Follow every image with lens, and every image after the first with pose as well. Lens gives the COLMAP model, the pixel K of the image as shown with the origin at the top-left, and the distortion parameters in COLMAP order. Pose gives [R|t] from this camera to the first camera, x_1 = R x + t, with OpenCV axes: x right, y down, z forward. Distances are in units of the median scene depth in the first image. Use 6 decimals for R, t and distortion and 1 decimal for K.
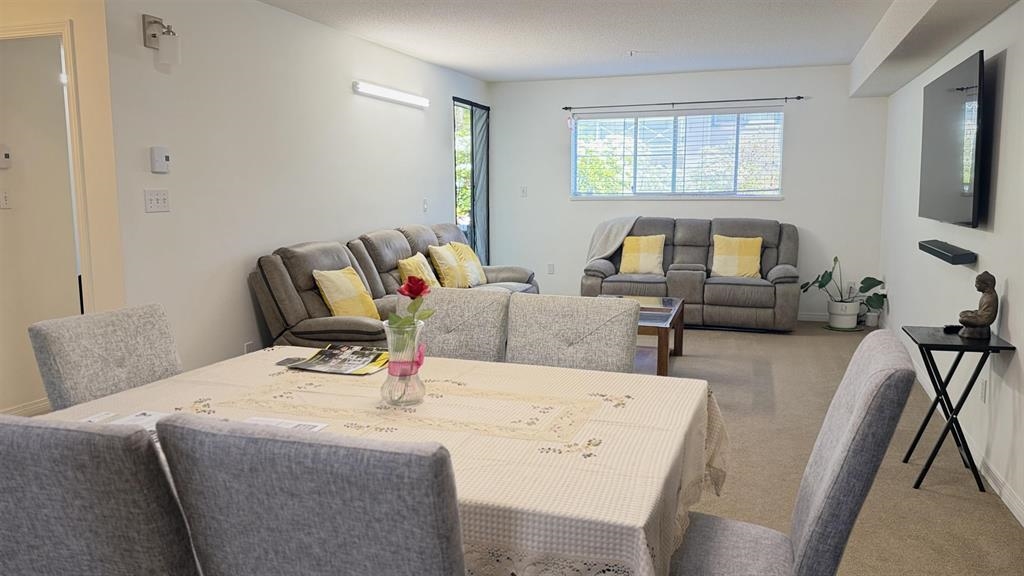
lens RADIAL K [[756.3, 0, 512.0], [0, 756.3, 288.0], [0, 0, 1]] dist [0.009272, -0.004677]
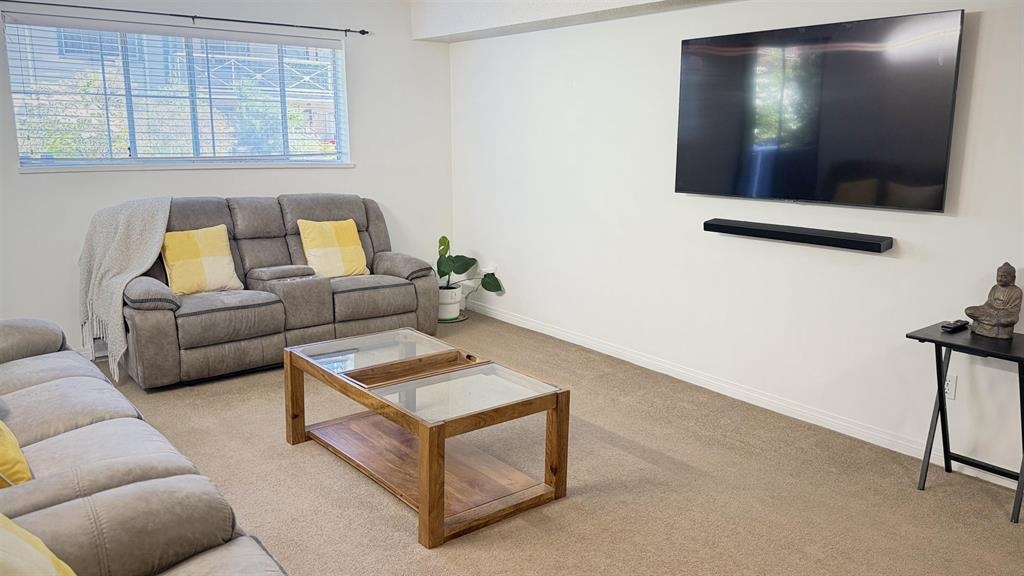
lens RADIAL K [[756.3, 0, 512.0], [0, 756.3, 288.0], [0, 0, 1]] dist [0.009272, -0.004677]
pose [[0.551492, -0.152952, 0.820038, -0.200945], [0.097739, 0.988123, 0.118572, -0.070021], [-0.828434, 0.014758, 0.559892, 0.440798]]
